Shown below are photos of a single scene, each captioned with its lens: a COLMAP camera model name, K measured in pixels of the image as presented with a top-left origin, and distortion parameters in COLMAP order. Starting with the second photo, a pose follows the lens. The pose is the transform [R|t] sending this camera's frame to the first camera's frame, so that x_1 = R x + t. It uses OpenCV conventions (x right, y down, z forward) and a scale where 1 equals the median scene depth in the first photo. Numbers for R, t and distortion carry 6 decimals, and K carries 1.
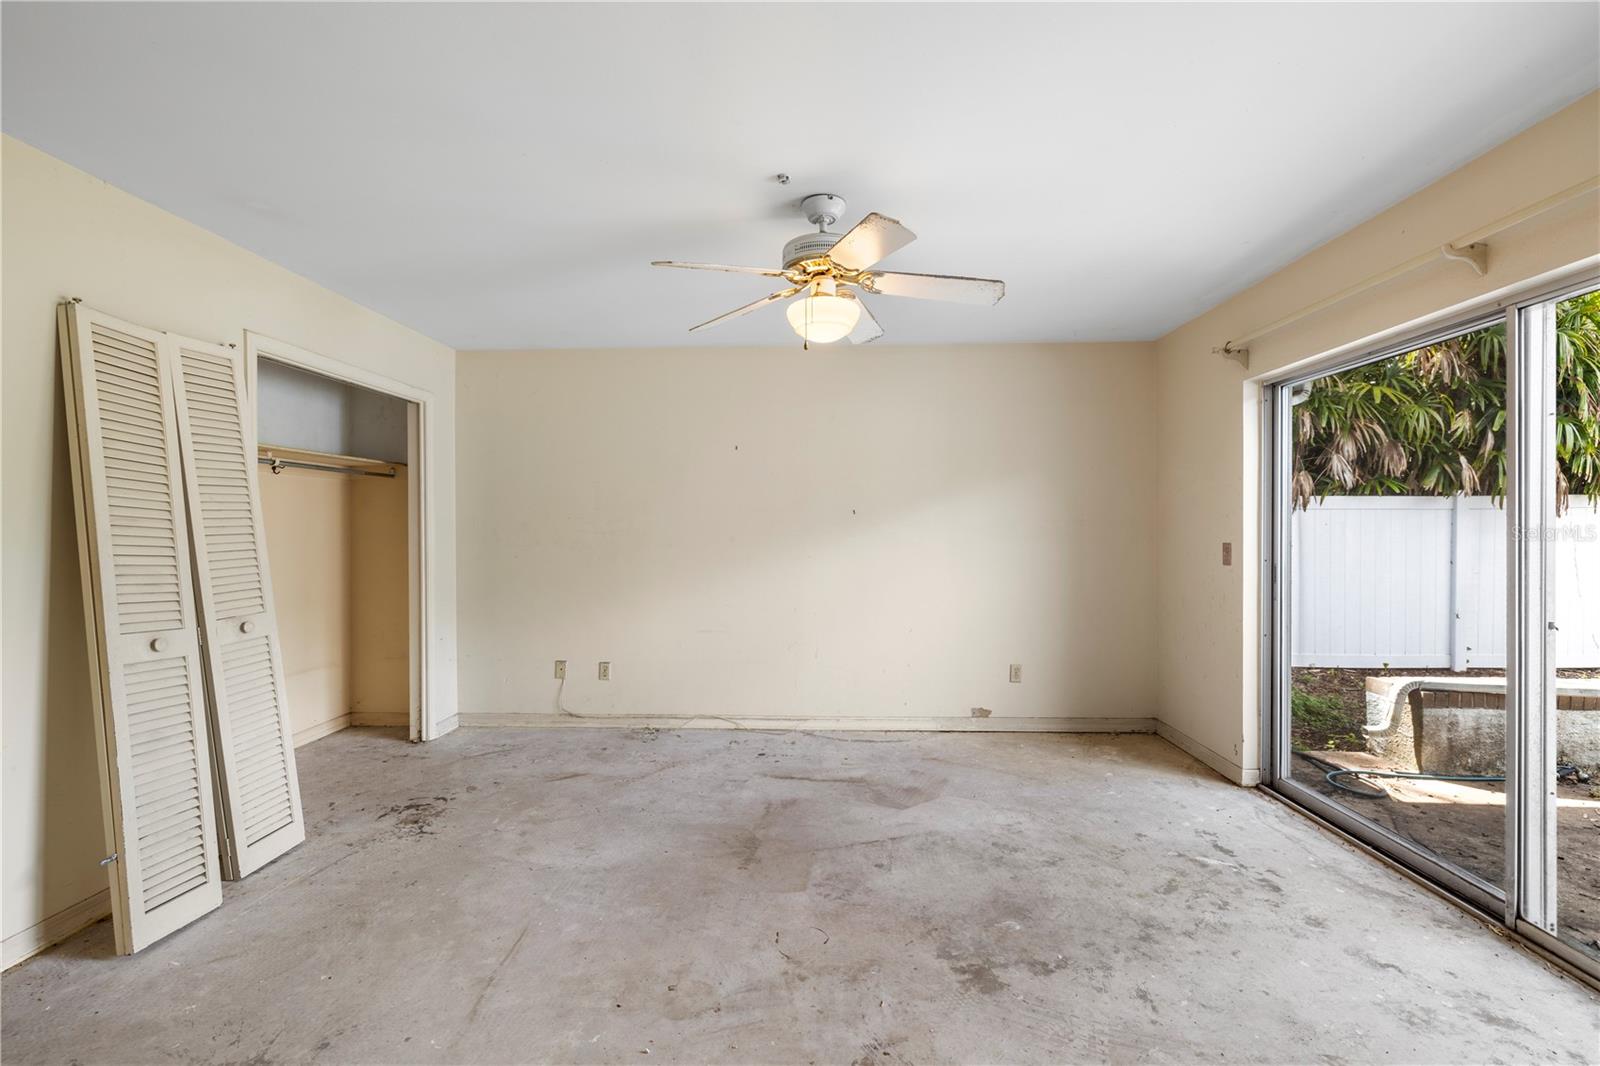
lens RADIAL K [[673.8, 0, 795.9], [0, 673.8, 534.6], [0, 0, 1]] dist [-0.000790, 0.000230]
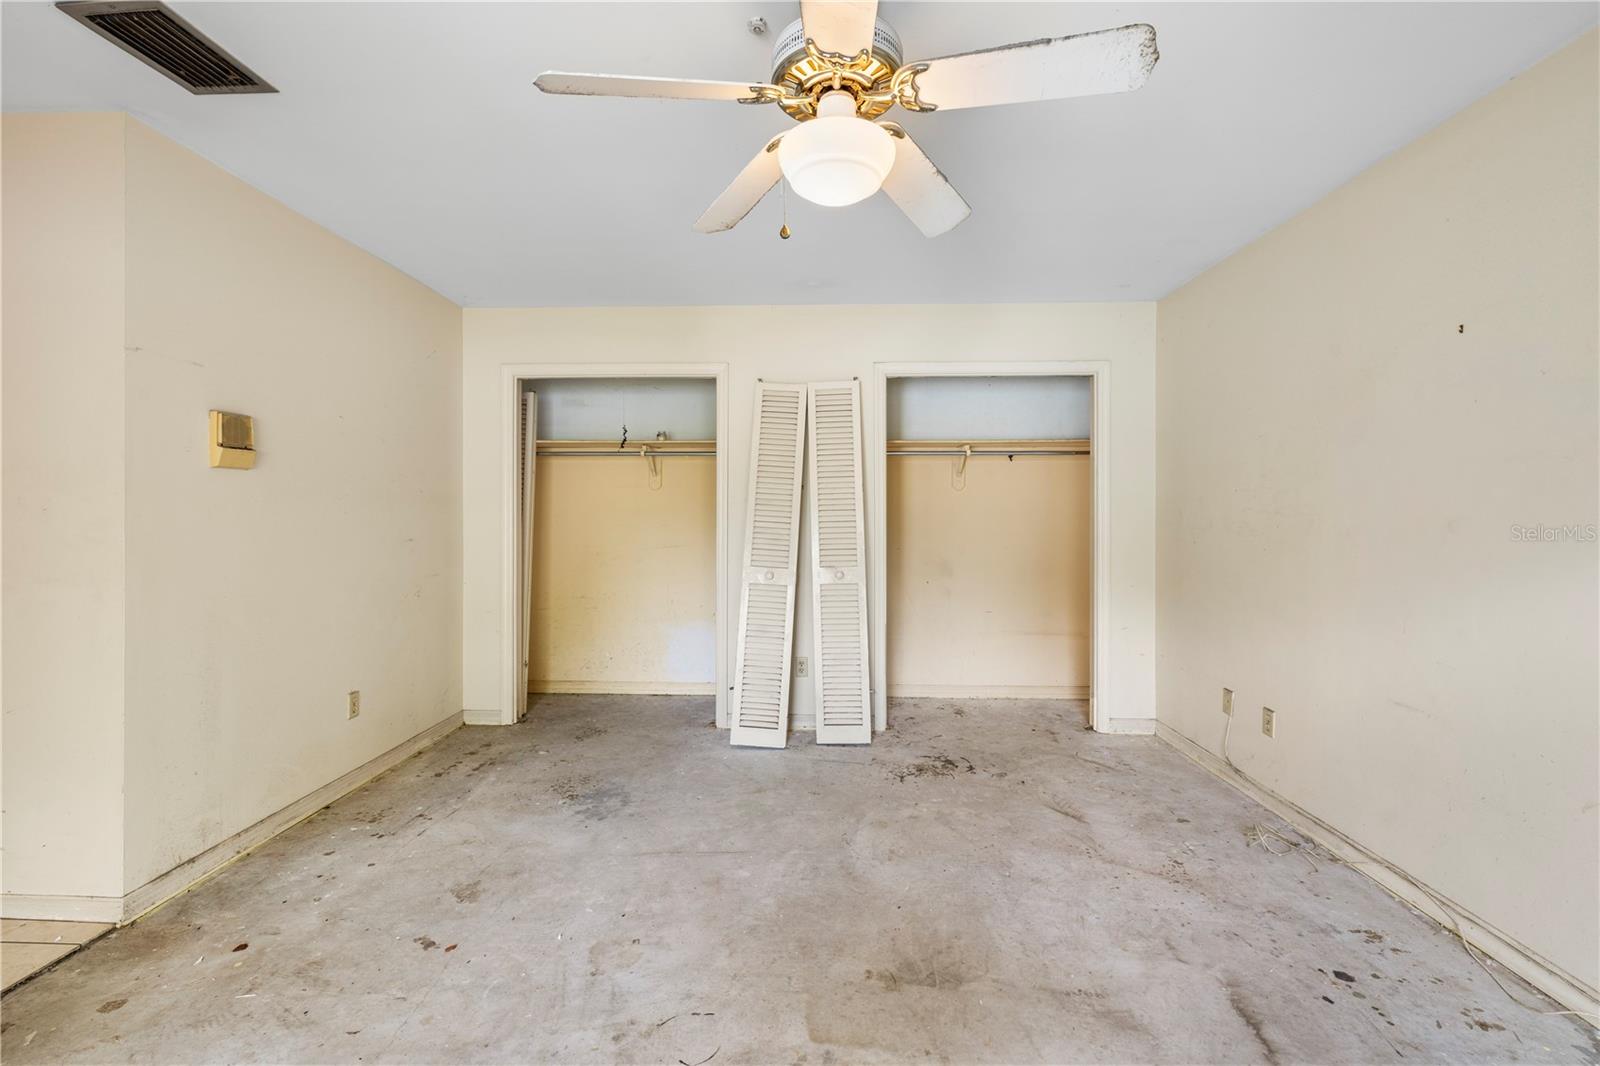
lens RADIAL K [[673.8, 0, 791.8], [0, 673.8, 502.1], [0, 0, 1]] dist [-0.000790, 0.000230]
pose [[0.005267, -0.012946, -0.999902, 0.553396], [-0.009596, 0.999869, -0.012996, 0.000446], [0.999940, 0.009663, 0.005143, 0.778462]]
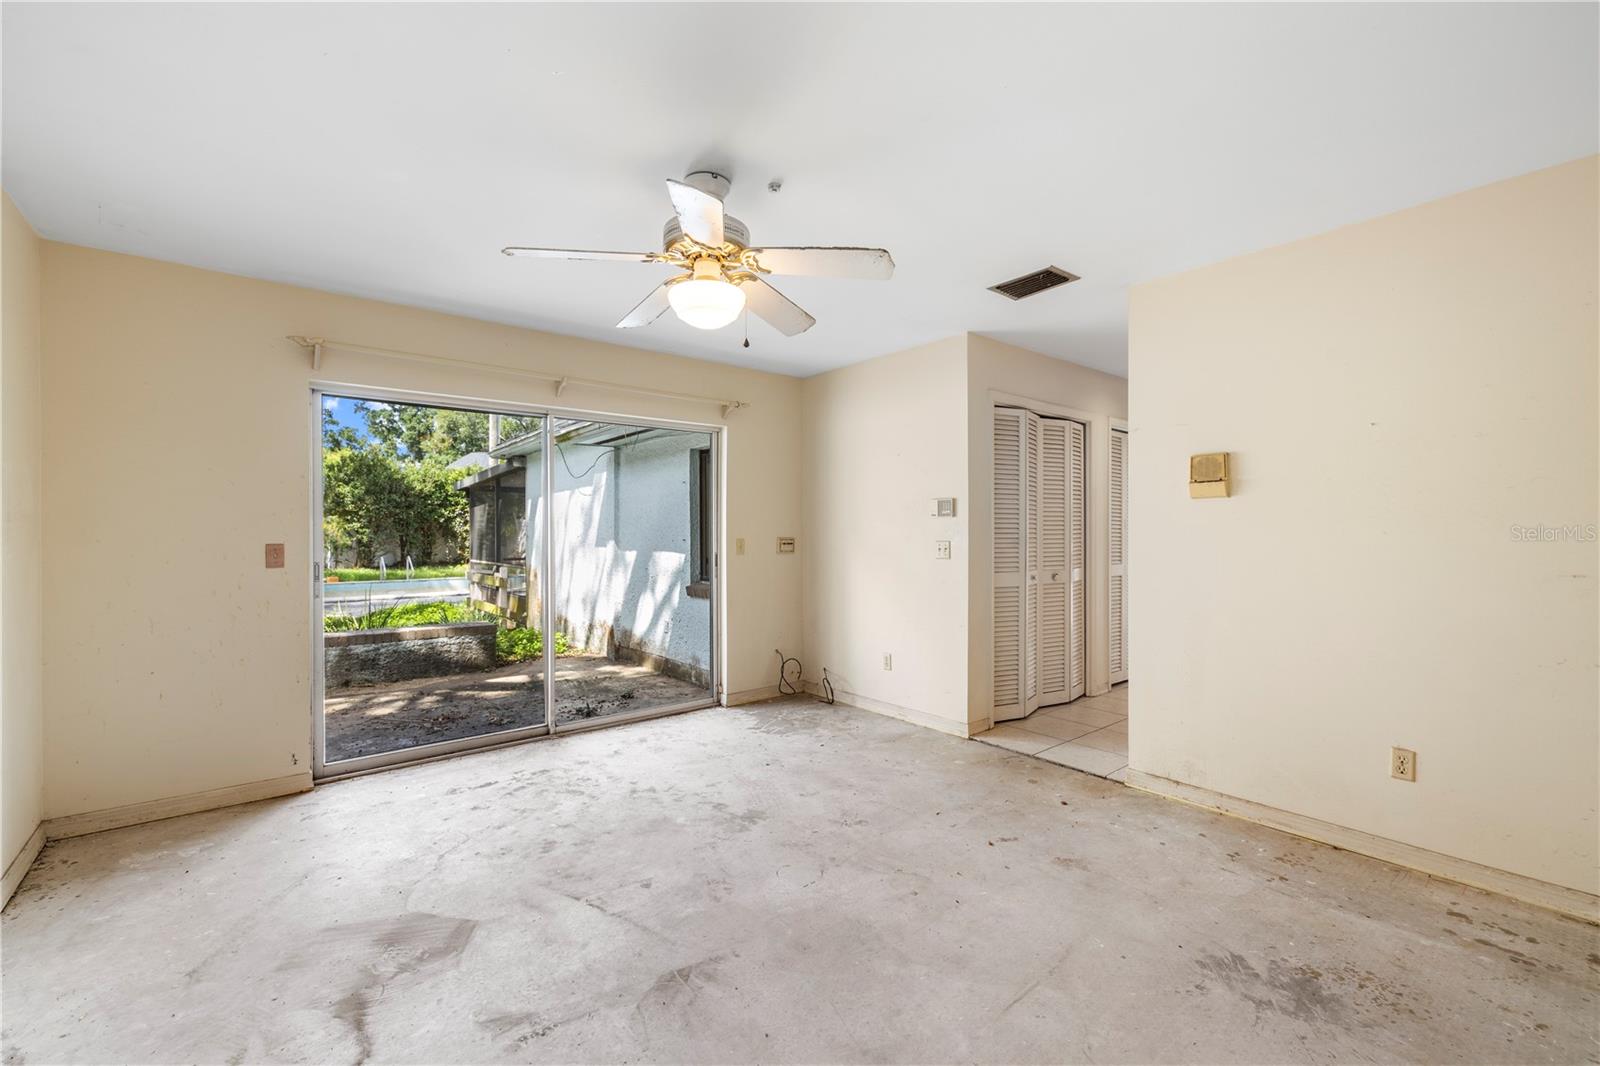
lens RADIAL K [[673.8, 0, 796.8], [0, 673.8, 531.6], [0, 0, 1]] dist [-0.000790, 0.000230]
pose [[-0.666262, 0.003516, 0.745709, -0.613338], [0.009313, 0.999950, 0.003607, -0.001426], [-0.745659, 0.009348, -0.666262, 1.256349]]
